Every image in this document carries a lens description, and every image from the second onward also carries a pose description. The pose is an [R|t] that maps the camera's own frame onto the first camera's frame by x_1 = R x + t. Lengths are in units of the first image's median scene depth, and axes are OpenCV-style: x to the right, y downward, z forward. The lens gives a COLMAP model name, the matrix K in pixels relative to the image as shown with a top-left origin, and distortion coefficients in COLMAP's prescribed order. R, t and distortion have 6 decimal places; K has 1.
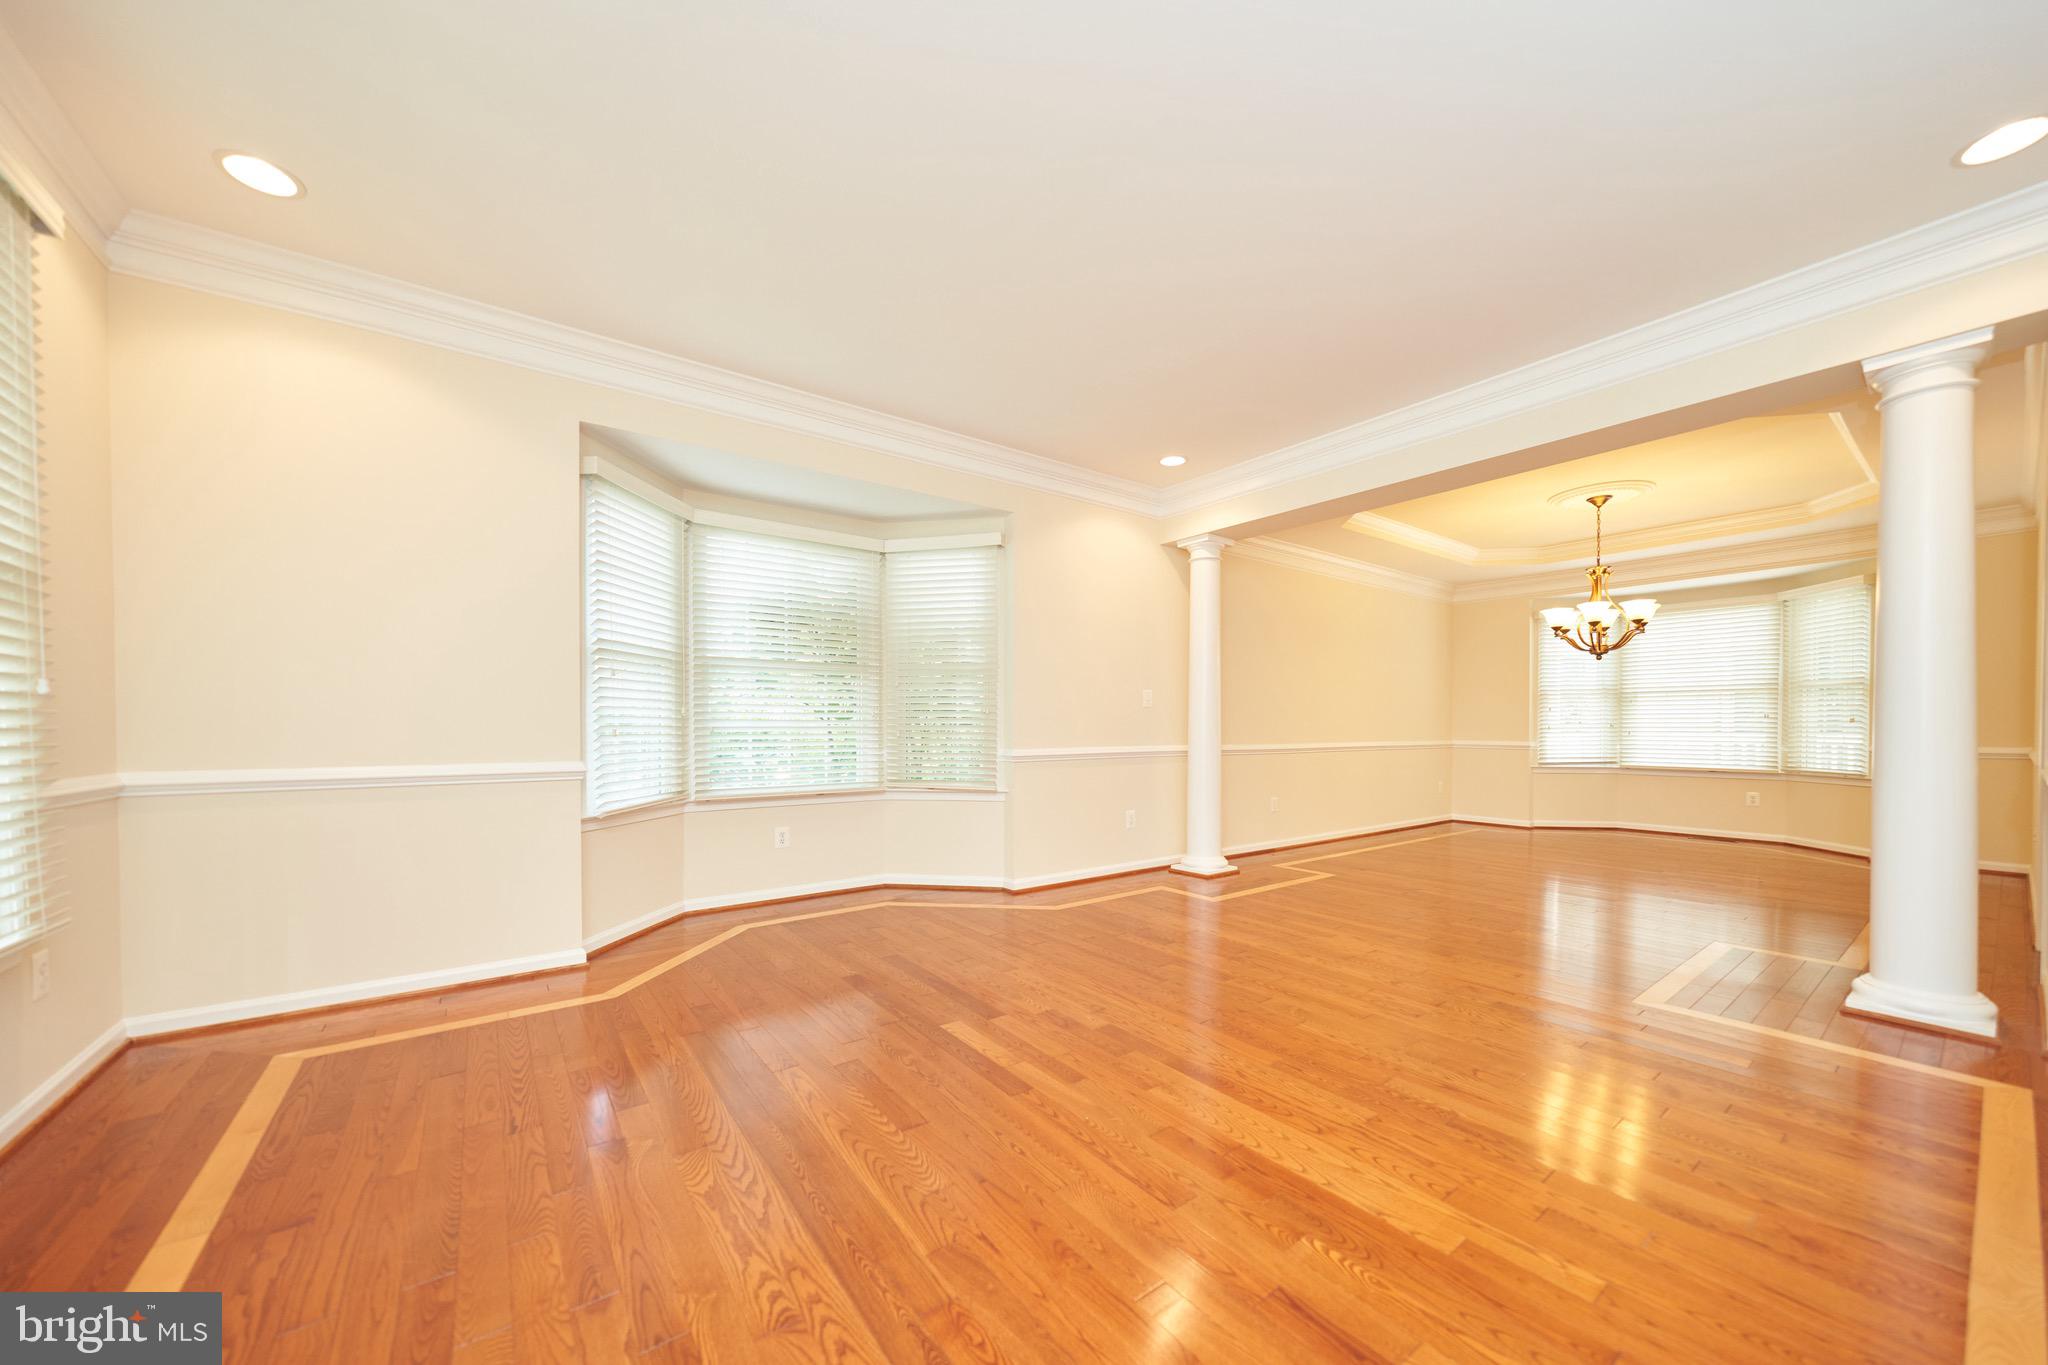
lens RADIAL K [[712.6, 0, 1035.3], [0, 712.6, 732.4], [0, 0, 1]] dist [-0.000581, -0.000244]
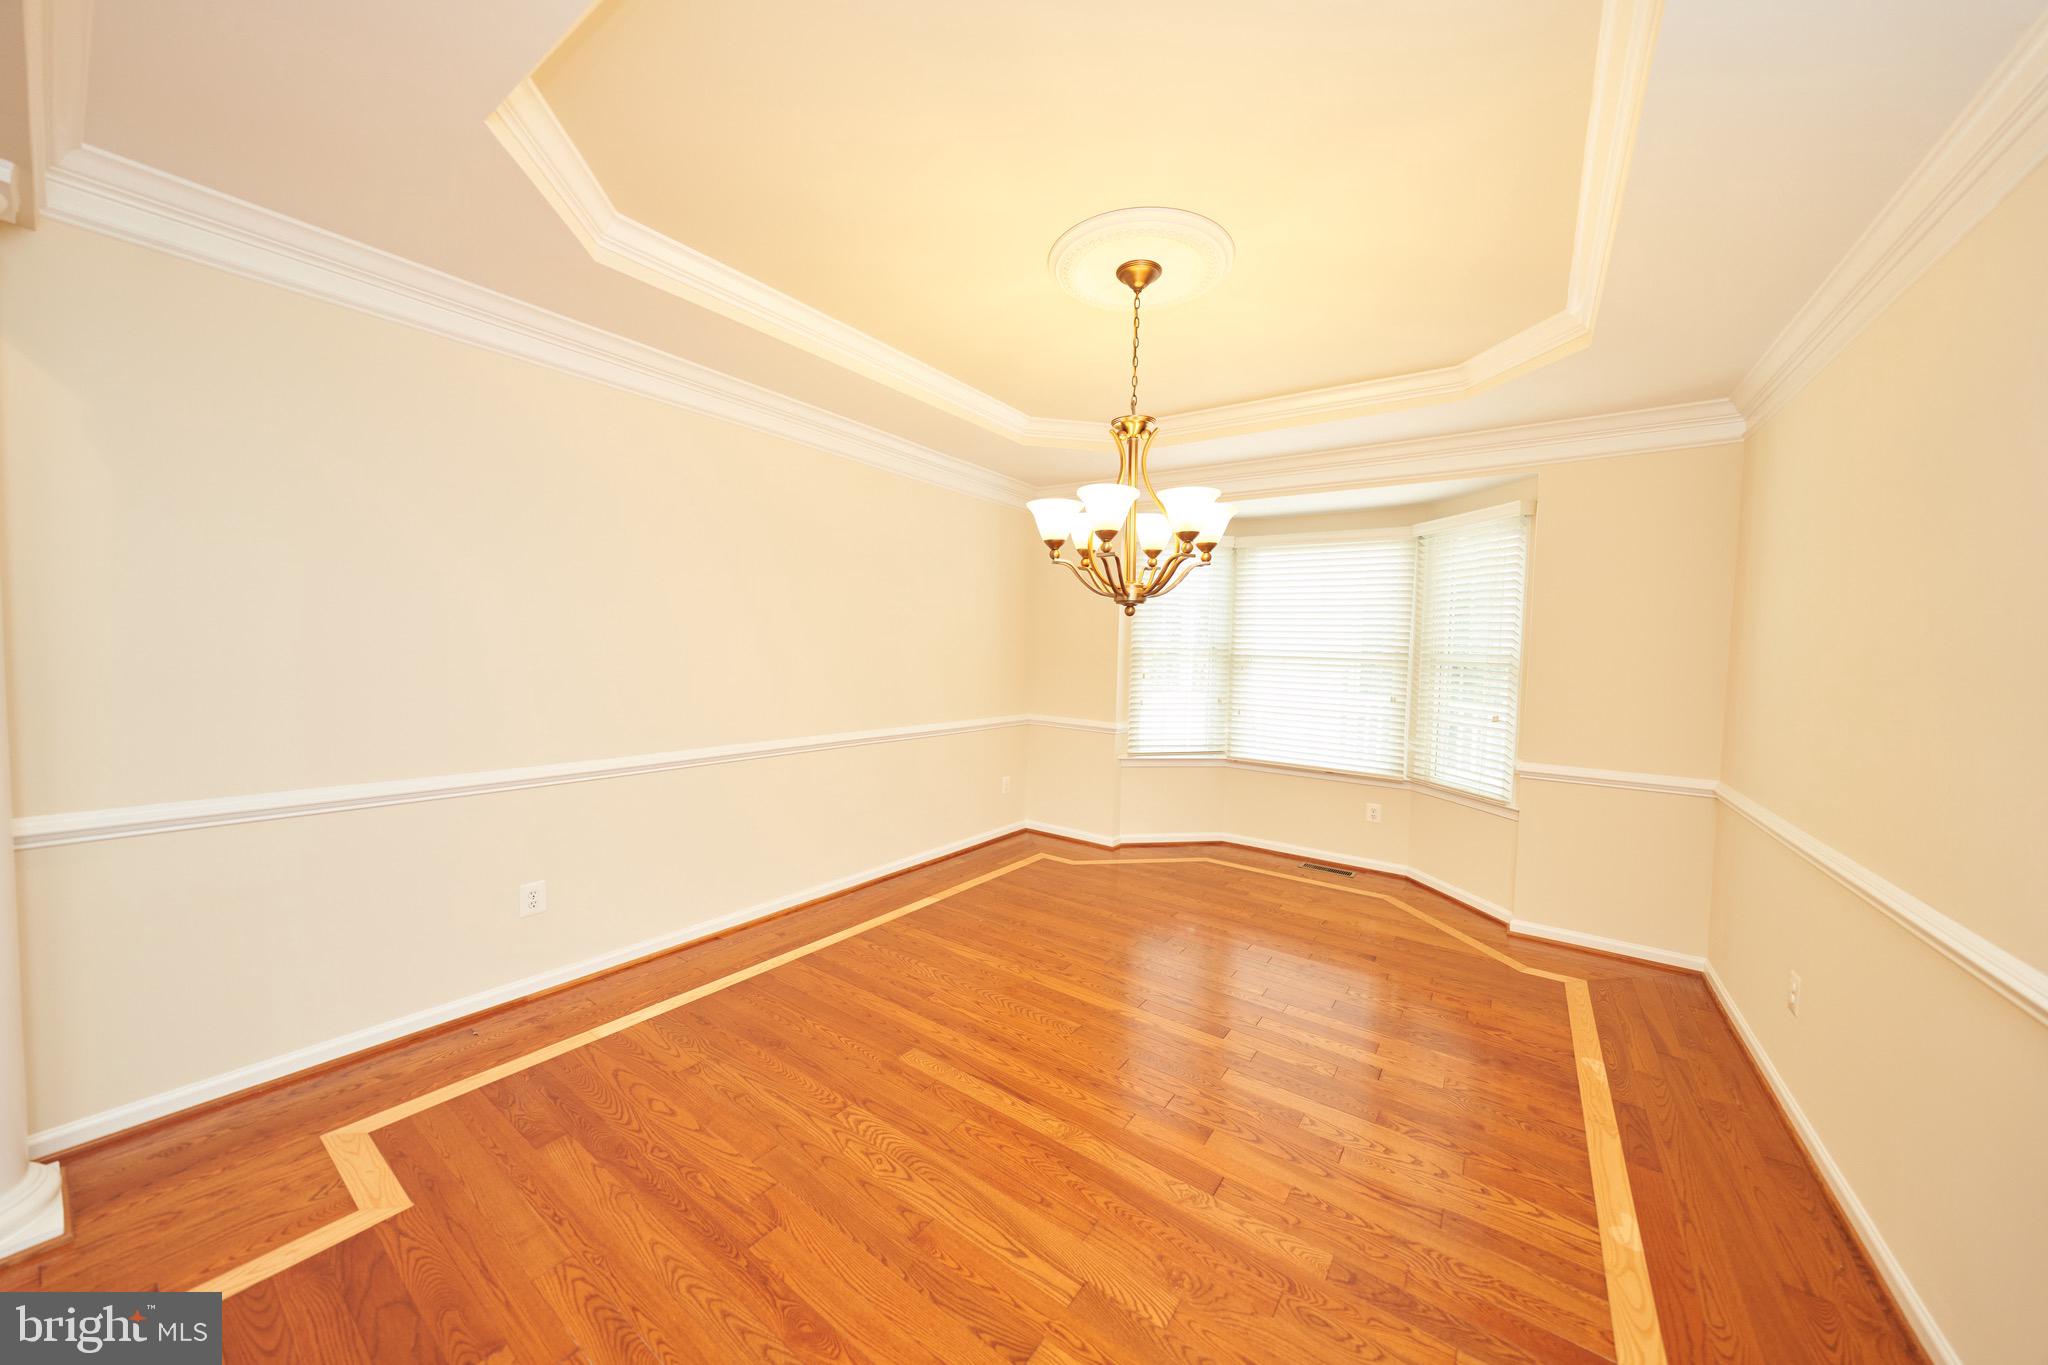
lens RADIAL K [[712.6, 0, 1010.1], [0, 712.6, 676.9], [0, 0, 1]] dist [-0.000581, -0.000244]
pose [[0.950284, 0.014403, 0.311051, 0.447978], [-0.025384, 0.999188, 0.031284, -0.058401], [-0.310348, -0.037624, 0.949878, 0.449775]]
